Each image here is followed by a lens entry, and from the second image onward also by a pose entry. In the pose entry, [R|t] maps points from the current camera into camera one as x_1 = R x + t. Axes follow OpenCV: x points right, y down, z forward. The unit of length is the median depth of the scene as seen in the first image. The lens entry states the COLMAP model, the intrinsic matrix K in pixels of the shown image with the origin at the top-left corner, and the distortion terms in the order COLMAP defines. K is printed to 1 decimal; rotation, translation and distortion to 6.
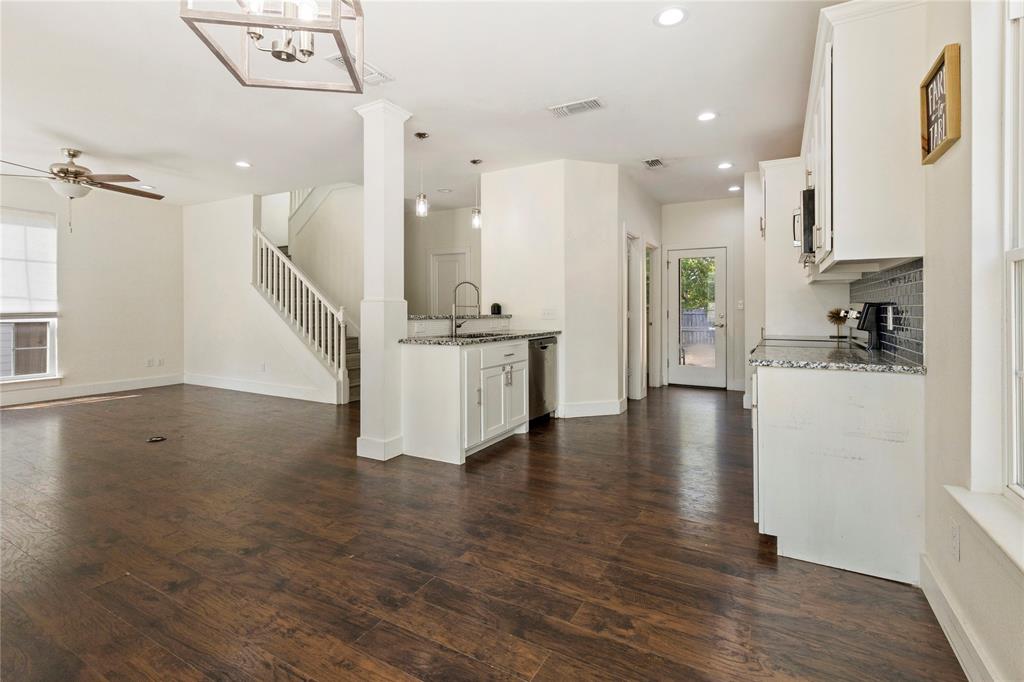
lens RADIAL K [[471.2, 0, 514.7], [0, 471.2, 314.0], [0, 0, 1]] dist [0.008910, -0.000305]
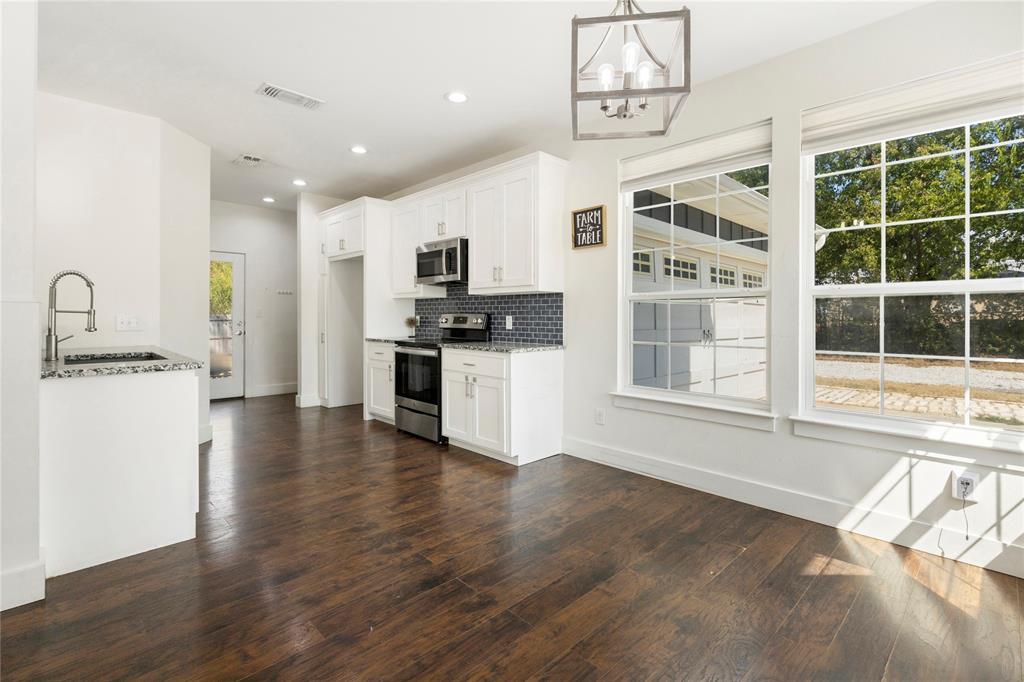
lens RADIAL K [[470.2, 0, 513.3], [0, 470.2, 329.7], [0, 0, 1]] dist [-0.001206, -0.000151]
pose [[0.290701, -0.022933, 0.956539, -0.480562], [0.006488, 0.999737, 0.021997, -0.002090], [-0.956792, -0.000189, 0.290773, 0.256974]]
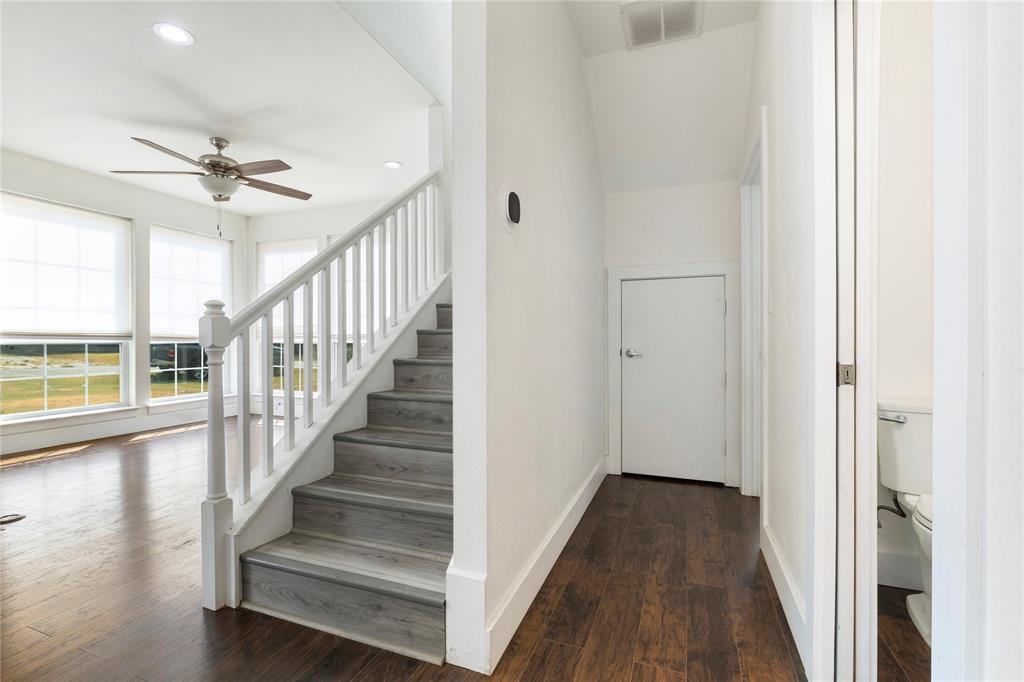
lens RADIAL K [[460.3, 0, 512.9], [0, 460.3, 343.7], [0, 0, 1]] dist [-0.004255, -0.000168]
pose [[0.136257, 0.009674, -0.990626, -0.036985], [-0.010494, 0.999910, 0.008322, 0.010452], [0.990618, 0.009262, 0.136346, 1.440260]]
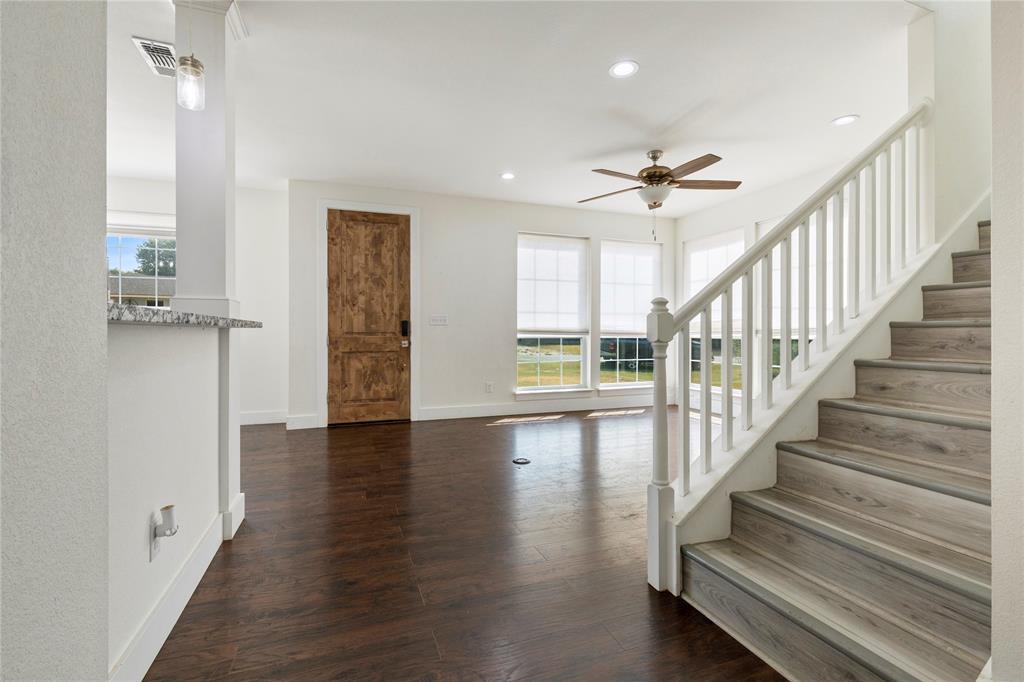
lens RADIAL K [[465.3, 0, 509.5], [0, 465.3, 333.1], [0, 0, 1]] dist [0.000573, 0.000400]
pose [[-0.655726, -0.002112, -0.754996, -0.052382], [-0.008028, 0.999959, 0.004176, 0.010879], [0.754956, 0.008799, -0.655717, 1.414172]]
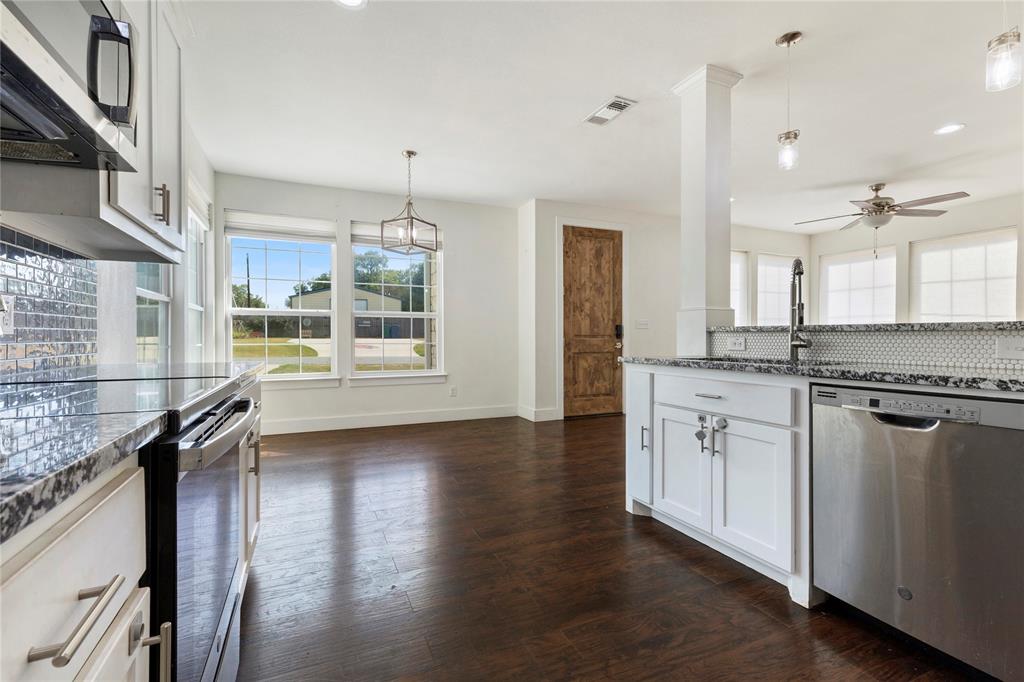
lens RADIAL K [[463.1, 0, 508.1], [0, 463.1, 337.3], [0, 0, 1]] dist [0.001267, -0.000259]
pose [[-0.601961, 0.000985, -0.798525, 0.478885], [-0.007895, 0.999943, 0.007186, 0.015011], [0.798486, 0.010630, -0.601919, 0.984483]]
